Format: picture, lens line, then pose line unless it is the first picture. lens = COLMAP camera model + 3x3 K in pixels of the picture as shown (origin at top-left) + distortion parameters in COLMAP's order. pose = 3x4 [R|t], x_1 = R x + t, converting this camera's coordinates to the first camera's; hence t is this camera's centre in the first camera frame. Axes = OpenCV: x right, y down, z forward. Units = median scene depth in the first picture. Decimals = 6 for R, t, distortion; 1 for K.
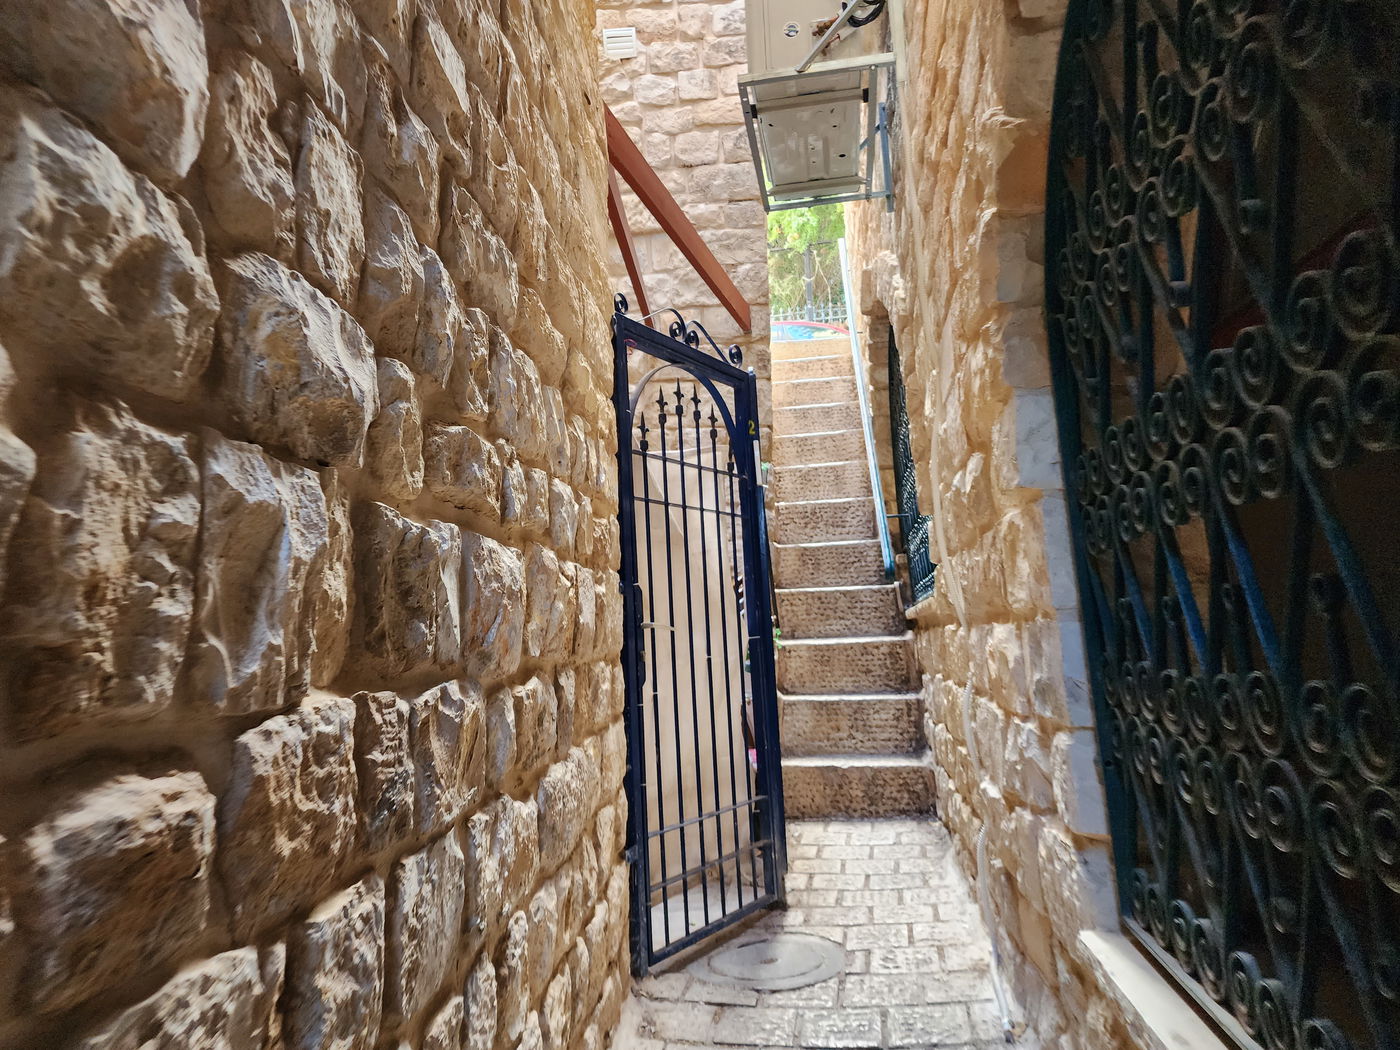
lens RADIAL K [[950.7, 0, 656.7], [0, 950.7, 514.2], [0, 0, 1]] dist [0.013320, -0.028605]
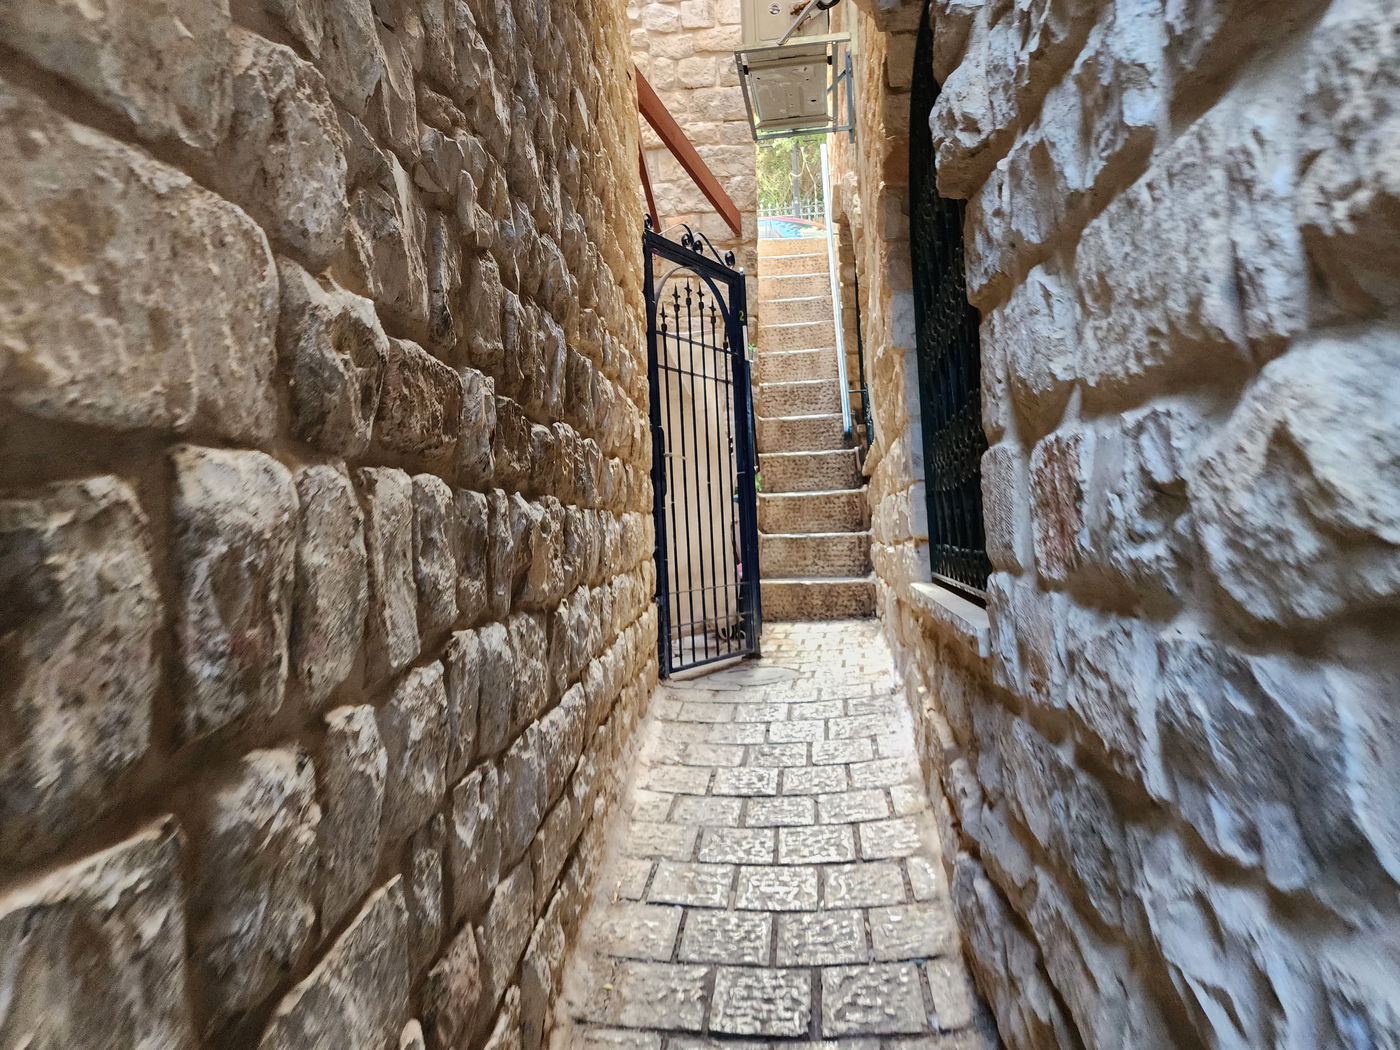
lens RADIAL K [[950.7, 0, 676.7], [0, 950.7, 544.9], [0, 0, 1]] dist [0.013320, -0.028605]
pose [[0.999365, -0.001794, 0.035581, -0.036589], [-0.003186, 0.990230, 0.139408, 0.039286], [-0.035484, -0.139433, 0.989596, -0.342214]]
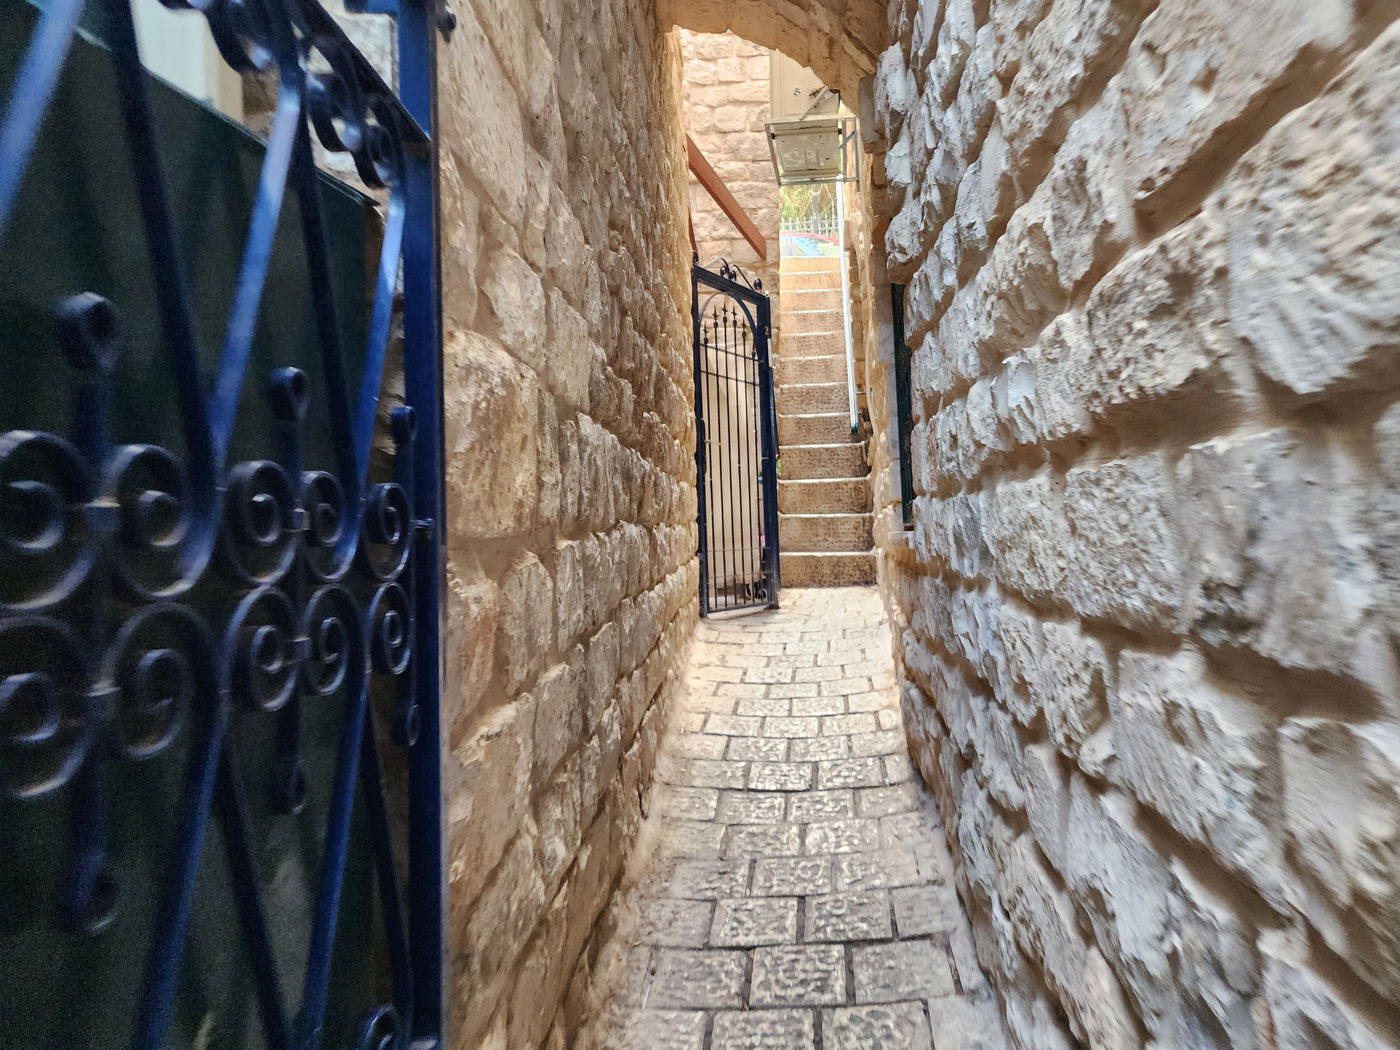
lens RADIAL K [[950.7, 0, 709.6], [0, 950.7, 538.7], [0, 0, 1]] dist [0.013320, -0.028605]
pose [[0.998536, 0.011183, 0.052932, -0.077085], [-0.018193, 0.990830, 0.133883, 0.043893], [-0.050949, -0.134650, 0.989582, -0.631499]]
